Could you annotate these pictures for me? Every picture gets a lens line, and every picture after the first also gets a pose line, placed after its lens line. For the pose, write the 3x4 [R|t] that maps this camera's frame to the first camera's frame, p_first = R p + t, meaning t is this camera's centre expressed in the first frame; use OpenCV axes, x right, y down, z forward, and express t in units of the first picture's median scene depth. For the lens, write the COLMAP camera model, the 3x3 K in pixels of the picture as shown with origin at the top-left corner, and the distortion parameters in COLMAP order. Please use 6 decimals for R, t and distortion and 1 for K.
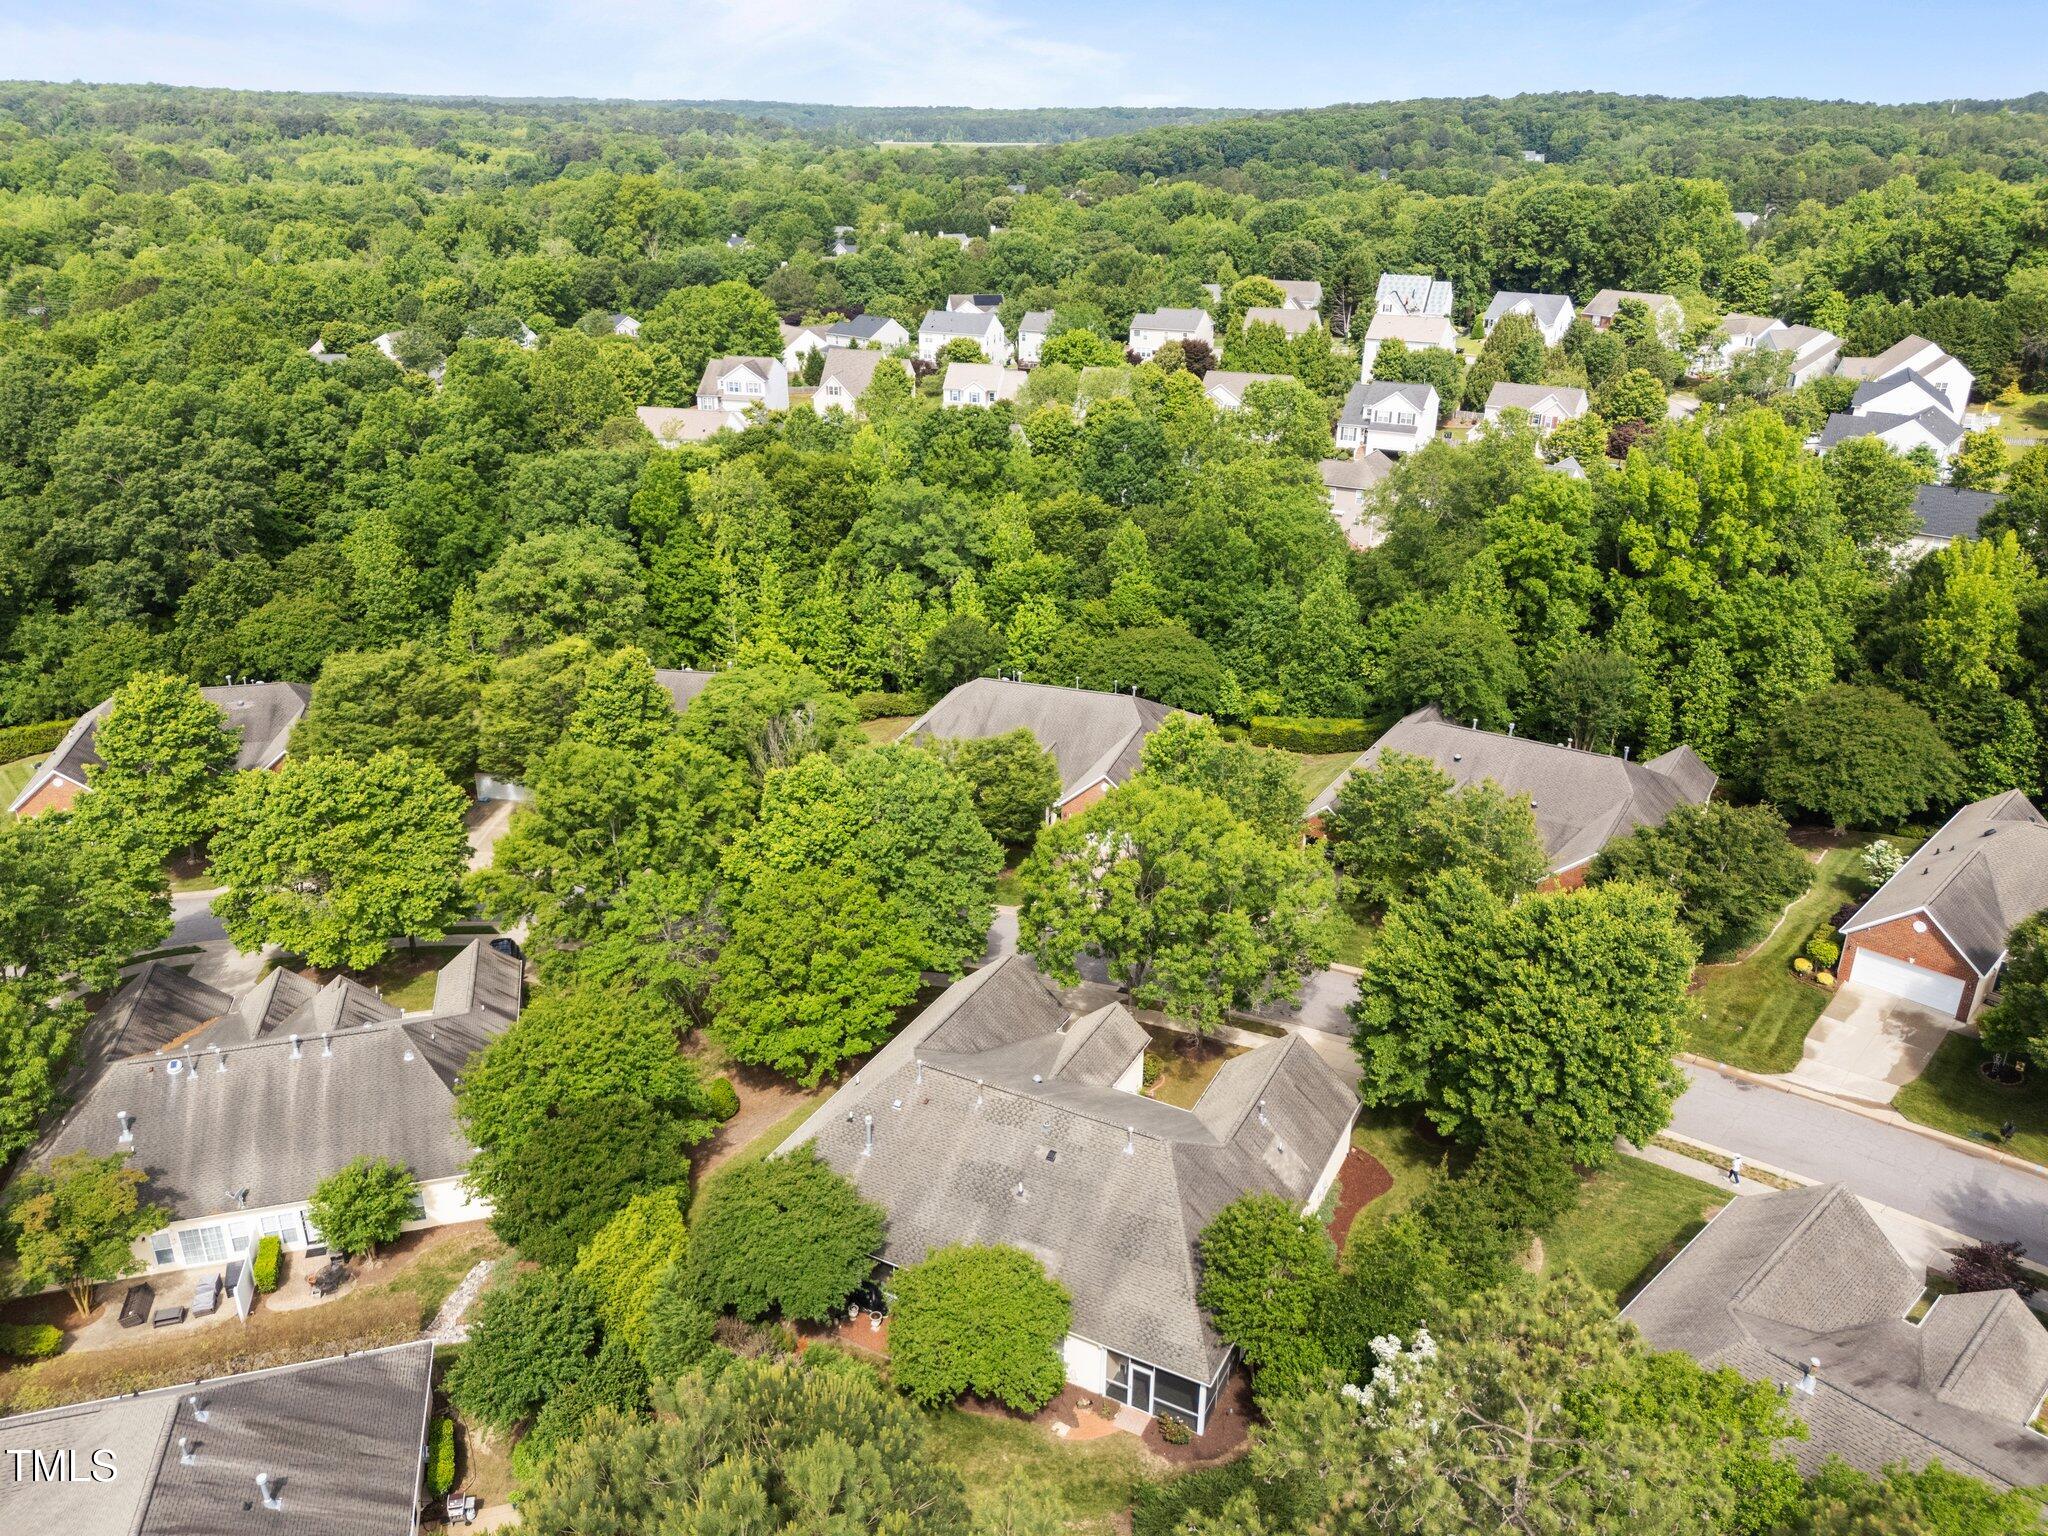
lens RADIAL K [[1513.4, 0, 1038.2], [0, 1513.4, 781.8], [0, 0, 1]] dist [0.039336, -0.025815]
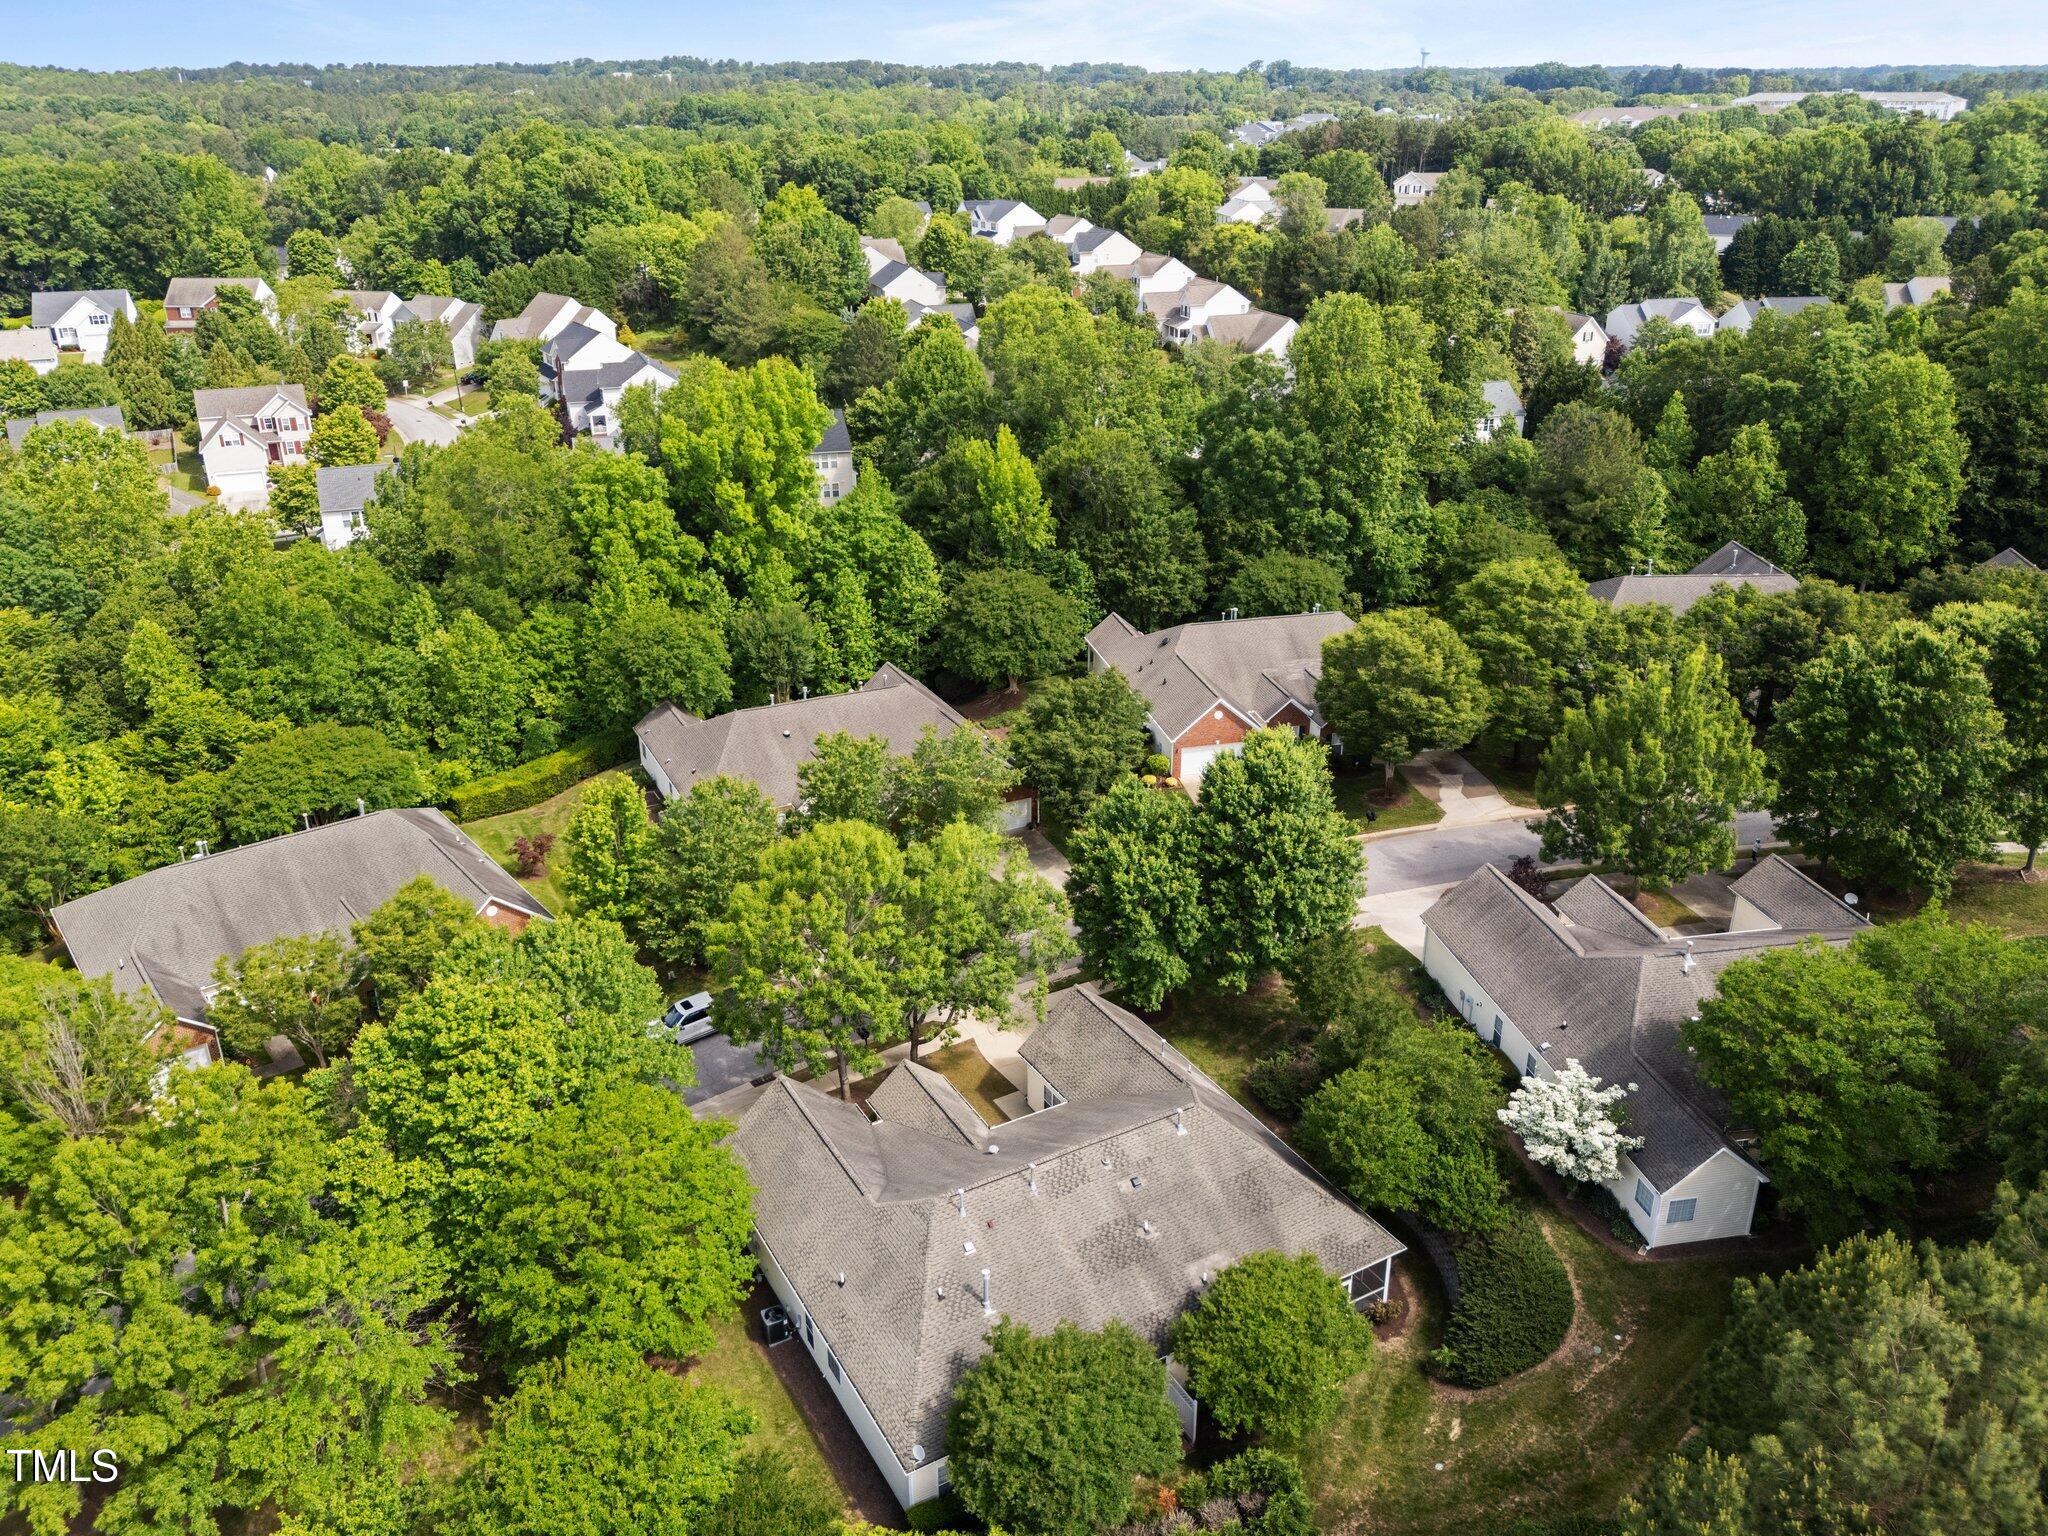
lens RADIAL K [[1513.4, 0, 1038.2], [0, 1513.4, 781.8], [0, 0, 1]] dist [0.039336, -0.025815]
pose [[0.539266, -0.354442, 0.763913, -0.174138], [0.340934, 0.921339, 0.186811, -0.049909], [-0.770036, 0.159703, 0.617689, 0.108372]]
